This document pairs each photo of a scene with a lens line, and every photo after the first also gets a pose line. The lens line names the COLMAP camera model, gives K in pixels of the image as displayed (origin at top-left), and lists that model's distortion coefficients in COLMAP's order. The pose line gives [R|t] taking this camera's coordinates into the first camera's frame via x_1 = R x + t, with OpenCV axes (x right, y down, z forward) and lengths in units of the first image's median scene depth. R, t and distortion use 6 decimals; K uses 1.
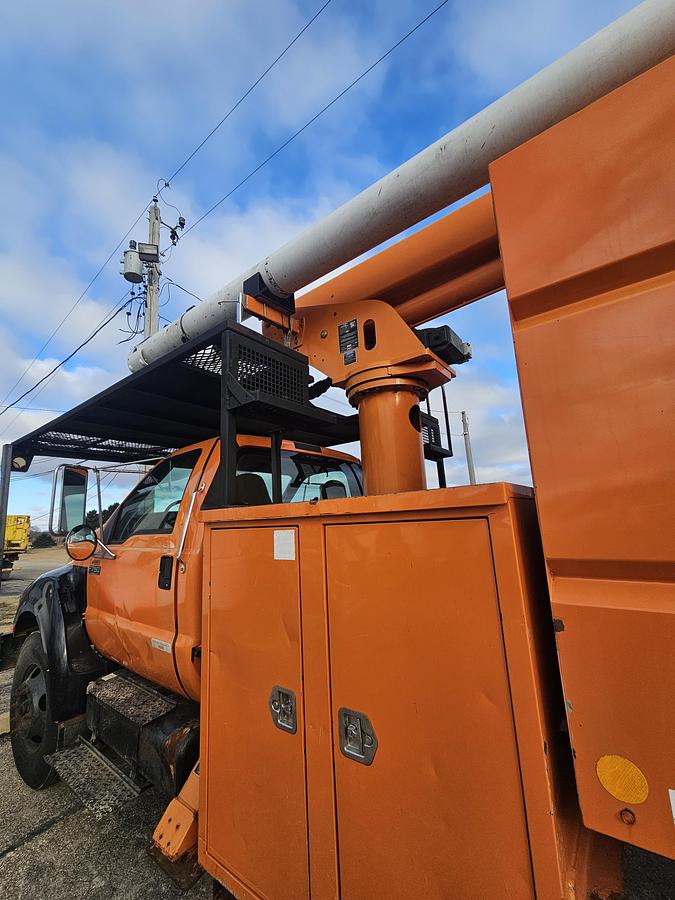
lens RADIAL K [[367.5, 0, 326.8], [0, 367.5, 447.6], [0, 0, 1]] dist [-0.002646, 0.002736]
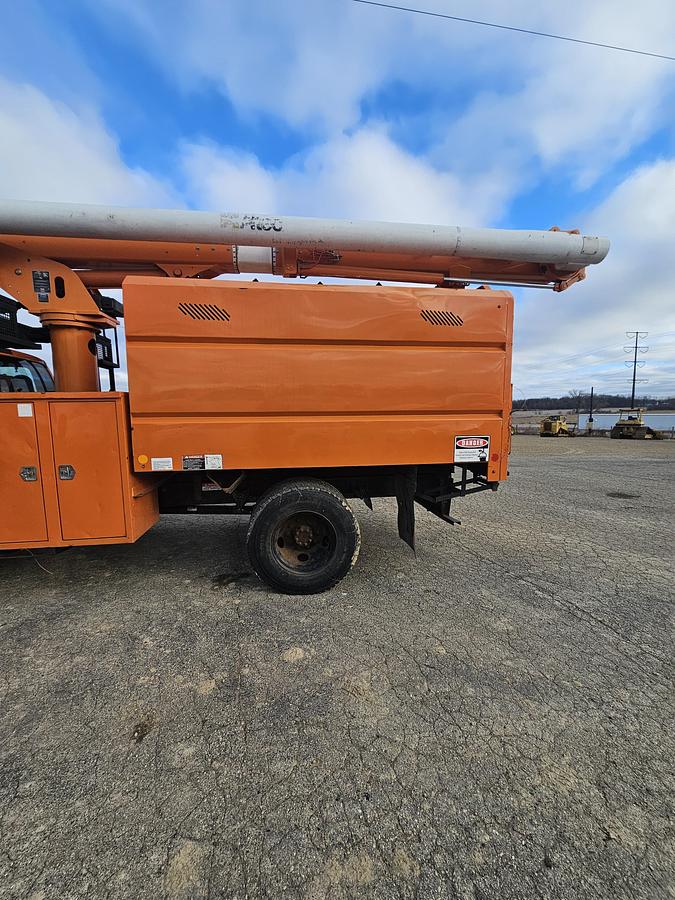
lens RADIAL K [[365.8, 0, 331.3], [0, 365.8, 452.3], [0, 0, 1]] dist [-0.001357, -0.000288]
pose [[0.687940, -0.044819, 0.724382, -0.240347], [-0.161552, 0.963594, 0.213044, -0.144165], [-0.707559, -0.263587, 0.655654, -0.996765]]
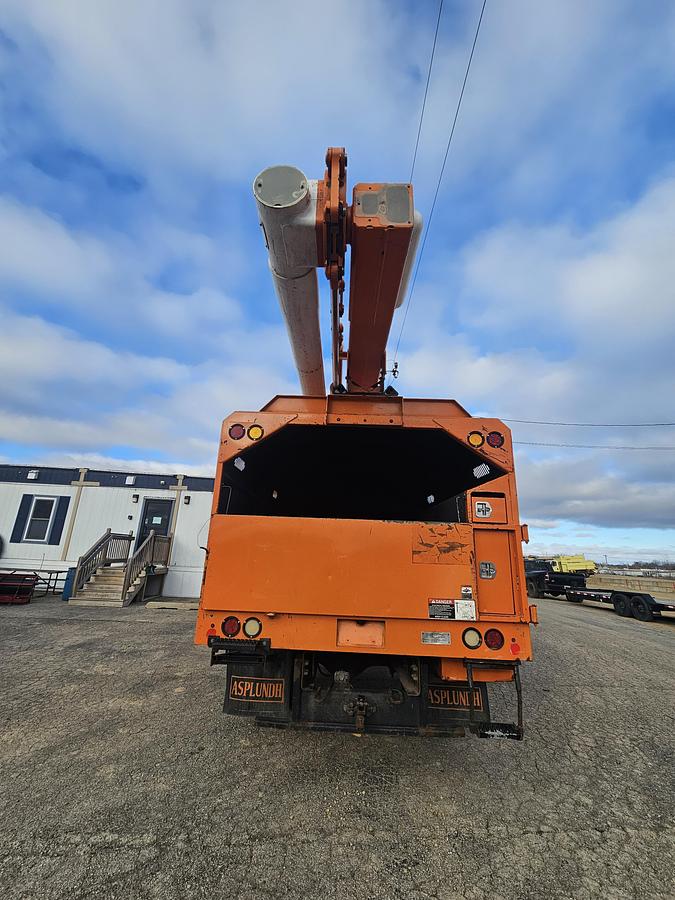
lens RADIAL K [[365.8, 0, 331.3], [0, 365.8, 452.3], [0, 0, 1]] dist [-0.001357, -0.000288]
pose [[0.606594, -0.145203, -0.781640, 2.464632], [0.089817, 0.989401, -0.114096, -0.240476], [0.789922, -0.000995, 0.613206, -0.905117]]
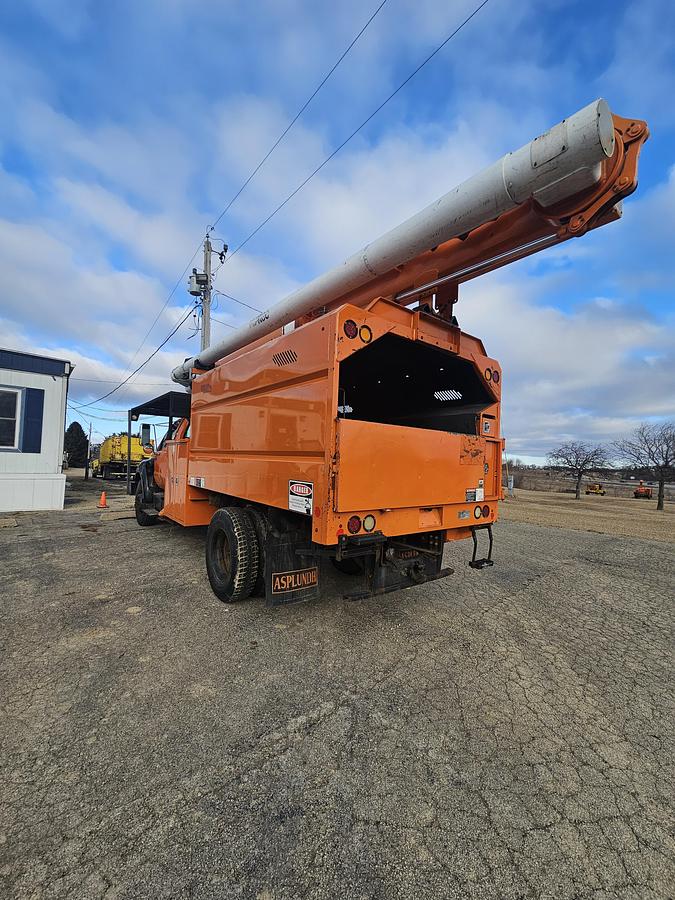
lens RADIAL K [[365.8, 0, 331.3], [0, 365.8, 452.3], [0, 0, 1]] dist [-0.001357, -0.000288]
pose [[0.968514, 0.073525, -0.237853, 1.547142], [-0.031668, 0.984018, 0.175230, -0.302013], [0.246935, -0.162181, 0.955364, -1.553789]]
